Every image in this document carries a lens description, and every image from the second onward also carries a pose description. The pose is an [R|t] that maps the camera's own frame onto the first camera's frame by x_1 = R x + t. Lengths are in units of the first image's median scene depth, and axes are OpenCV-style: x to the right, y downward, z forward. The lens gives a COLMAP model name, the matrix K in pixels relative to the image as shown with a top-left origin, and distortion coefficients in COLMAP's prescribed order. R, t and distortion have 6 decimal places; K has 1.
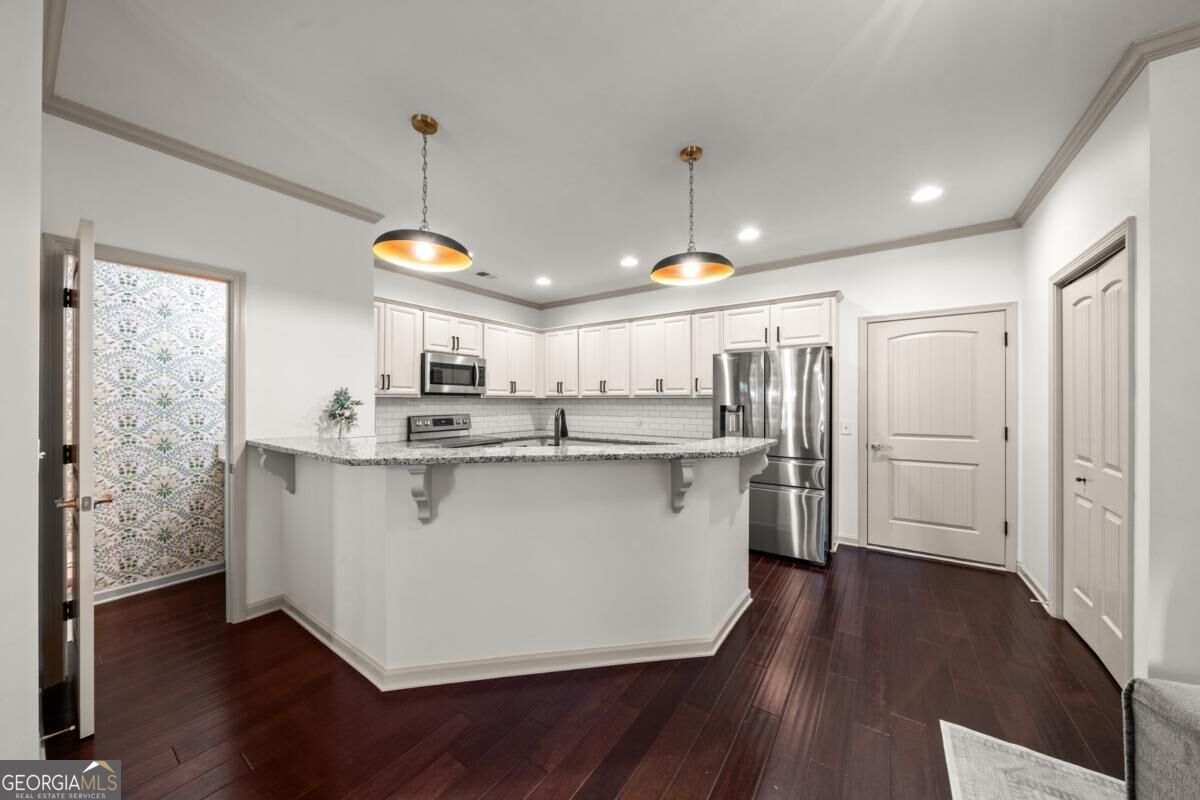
lens RADIAL K [[406.6, 0, 595.6], [0, 406.6, 401.0], [0, 0, 1]] dist [-0.002513, -0.000047]
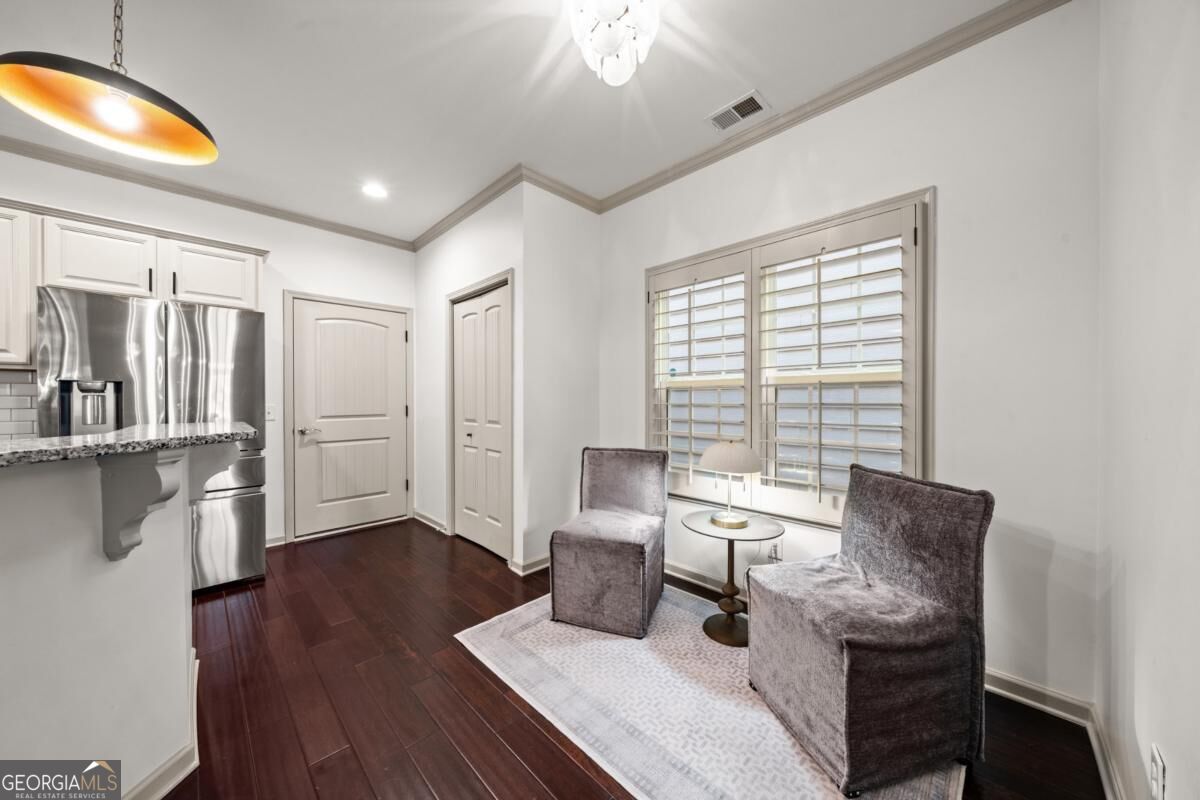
lens RADIAL K [[406.6, 0, 595.6], [0, 406.6, 401.0], [0, 0, 1]] dist [-0.002513, -0.000047]
pose [[0.179199, -0.004935, 0.983800, -0.095012], [-0.001427, 0.999985, 0.005276, 0.029952], [-0.983812, -0.002350, 0.179189, 0.134623]]
